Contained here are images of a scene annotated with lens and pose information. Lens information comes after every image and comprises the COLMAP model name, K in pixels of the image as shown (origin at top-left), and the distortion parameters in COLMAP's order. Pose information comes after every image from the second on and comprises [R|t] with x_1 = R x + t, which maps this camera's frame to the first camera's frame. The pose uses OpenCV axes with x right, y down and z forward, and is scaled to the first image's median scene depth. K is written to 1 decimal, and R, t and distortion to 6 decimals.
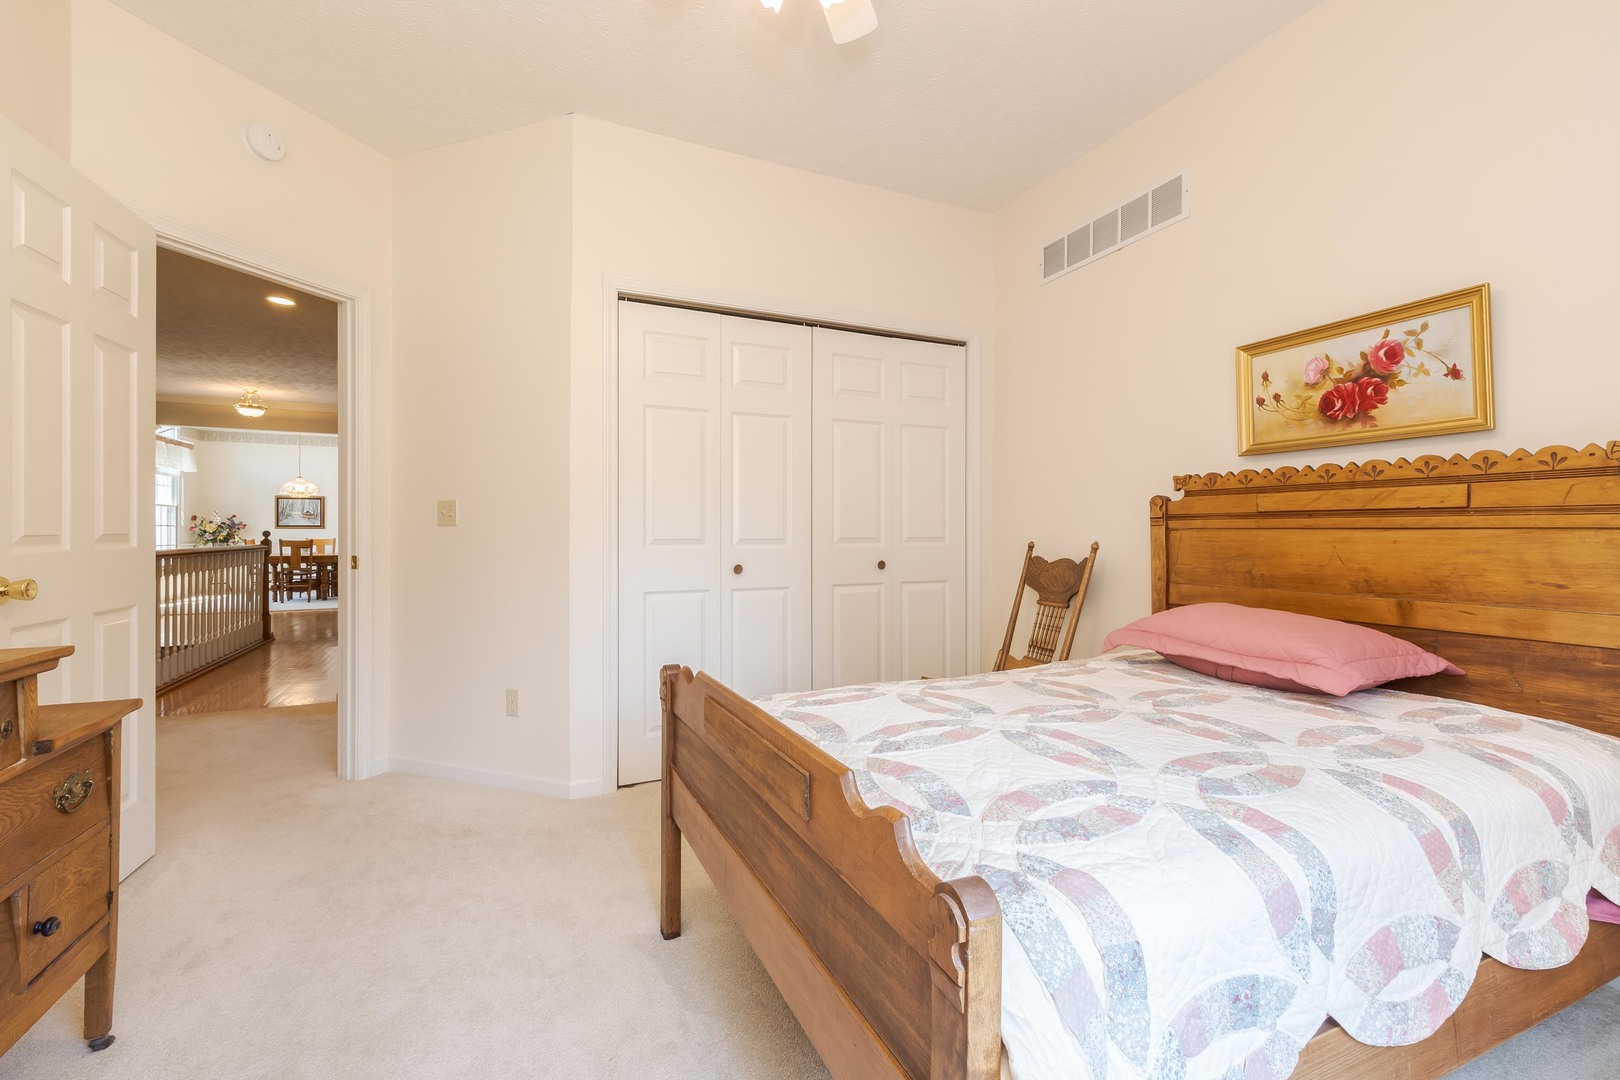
lens RADIAL K [[684.6, 0, 810.4], [0, 684.6, 532.0], [0, 0, 1]] dist [0.006775, -0.002136]
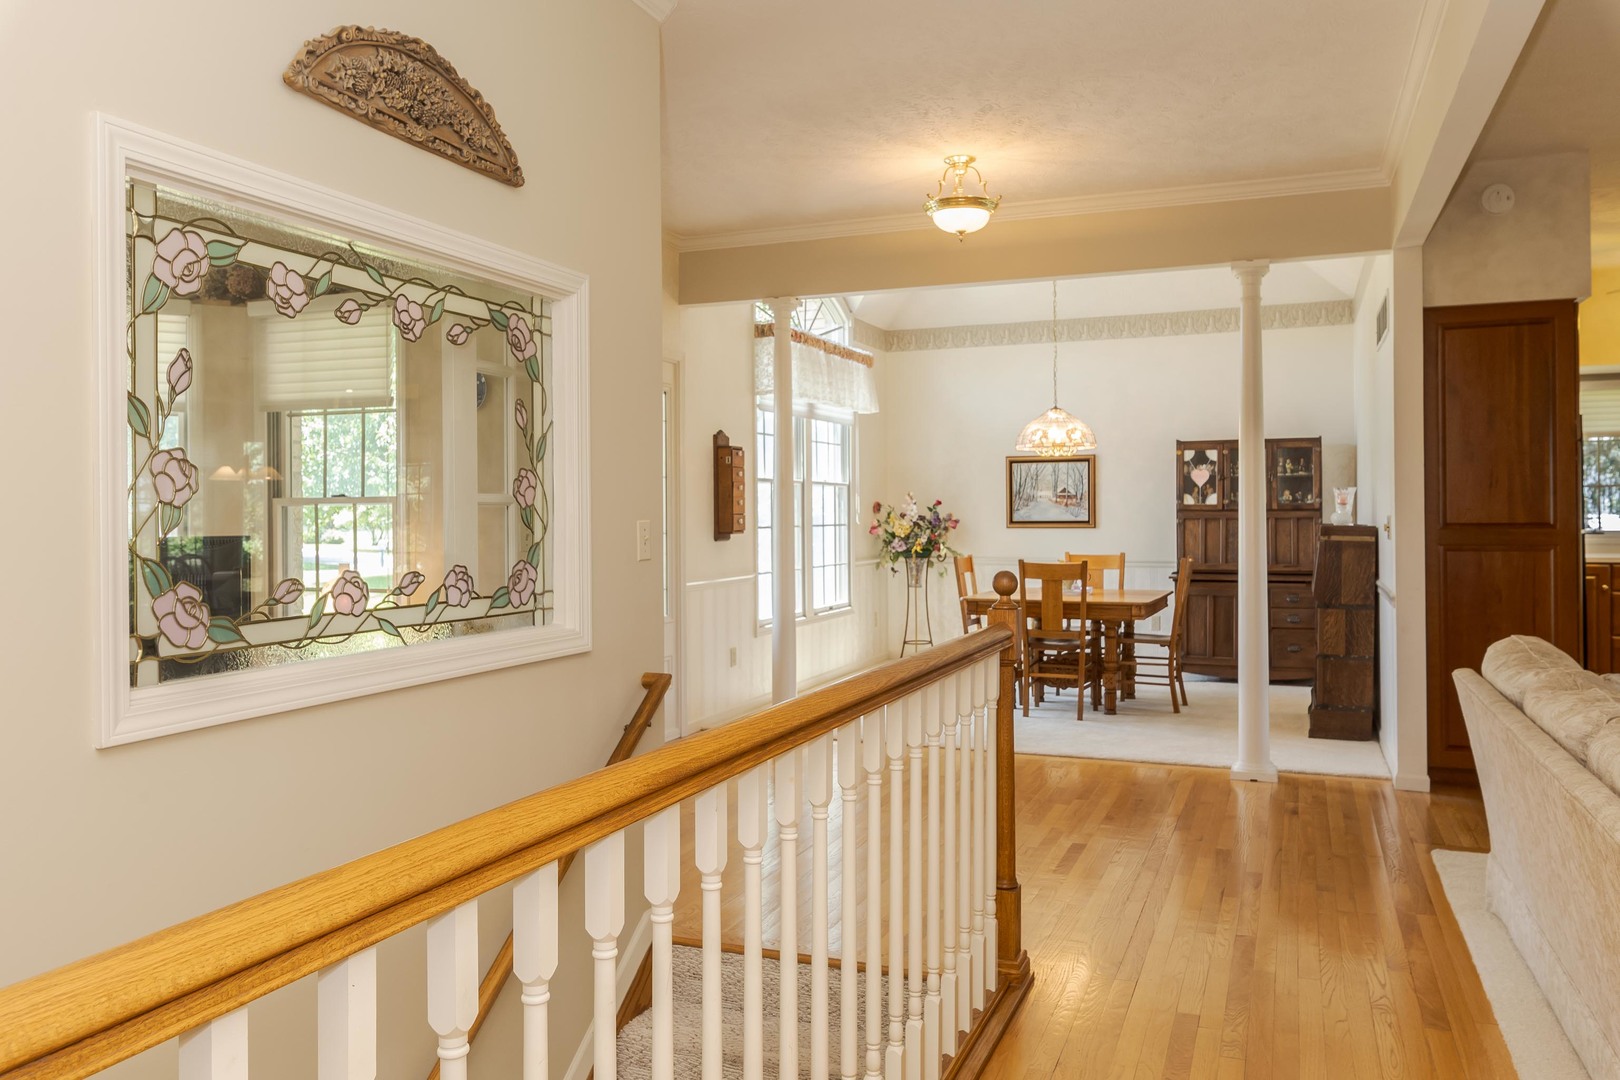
lens RADIAL K [[1195.2, 0, 815.1], [0, 1195.2, 523.1], [0, 0, 1]] dist [-0.016966, 0.011461]
pose [[0.688583, -0.000299, -0.725158, -0.315426], [0.004425, 0.999983, 0.003790, -0.013326], [0.725144, -0.005819, 0.688572, 0.390382]]
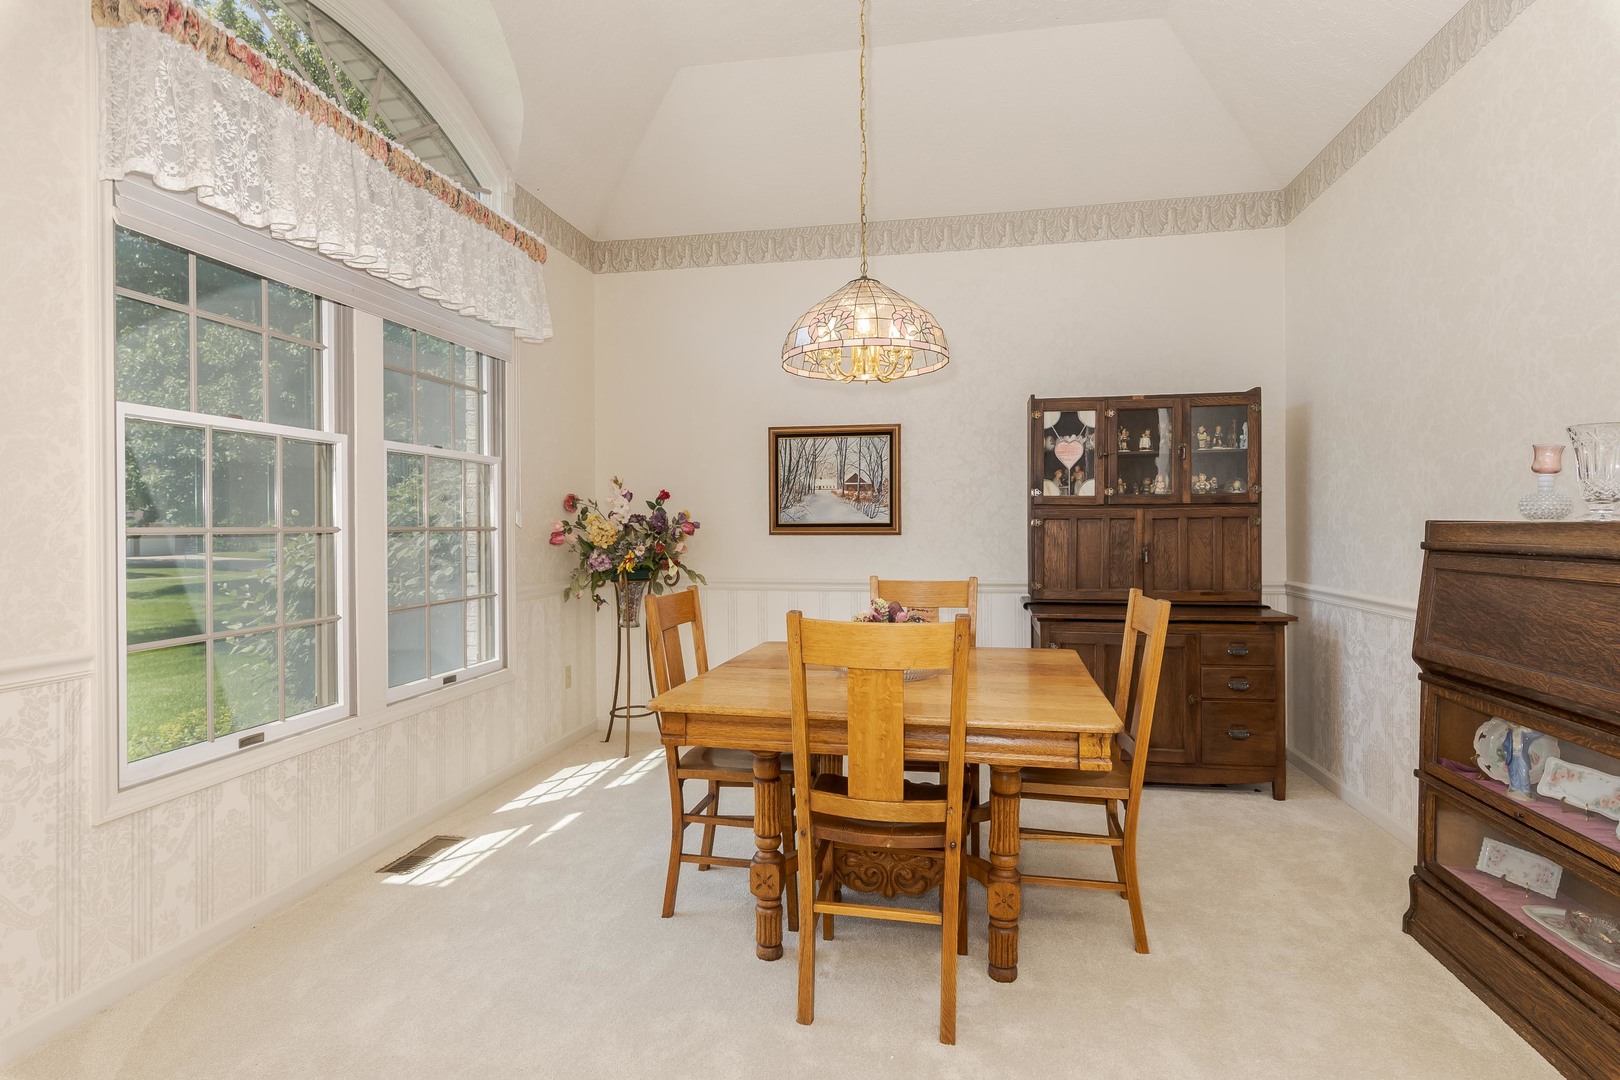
lens RADIAL K [[810.7, 0, 812.5], [0, 810.7, 526.3], [0, 0, 1]] dist [0.004486, -0.003402]
pose [[0.817282, -0.006786, -0.576198, -0.614199], [0.004456, 0.999975, -0.005458, -0.007306], [0.576221, 0.001893, 0.817292, 0.791189]]
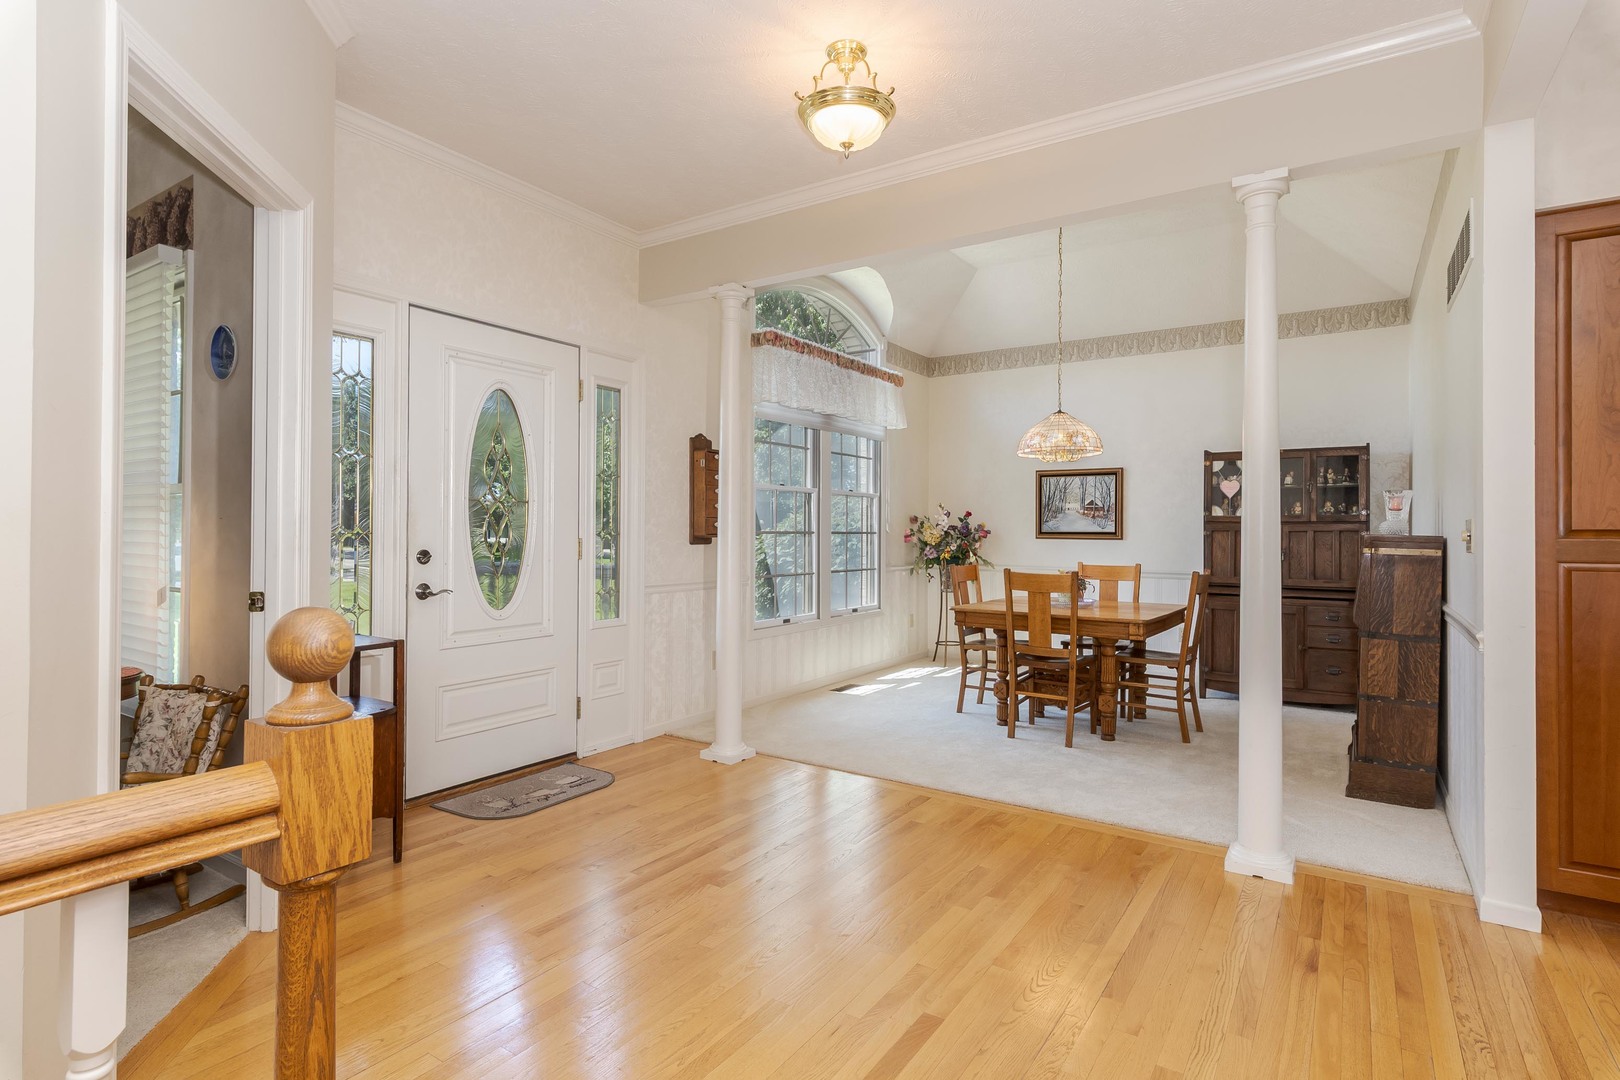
lens RADIAL K [[810.7, 0, 815.2], [0, 810.7, 532.8], [0, 0, 1]] dist [0.004486, -0.003402]
pose [[0.530243, 0.002785, -0.847841, -0.413124], [-0.009049, 0.999956, -0.002374, -0.006847], [0.847797, 0.008931, 0.530245, 0.621519]]
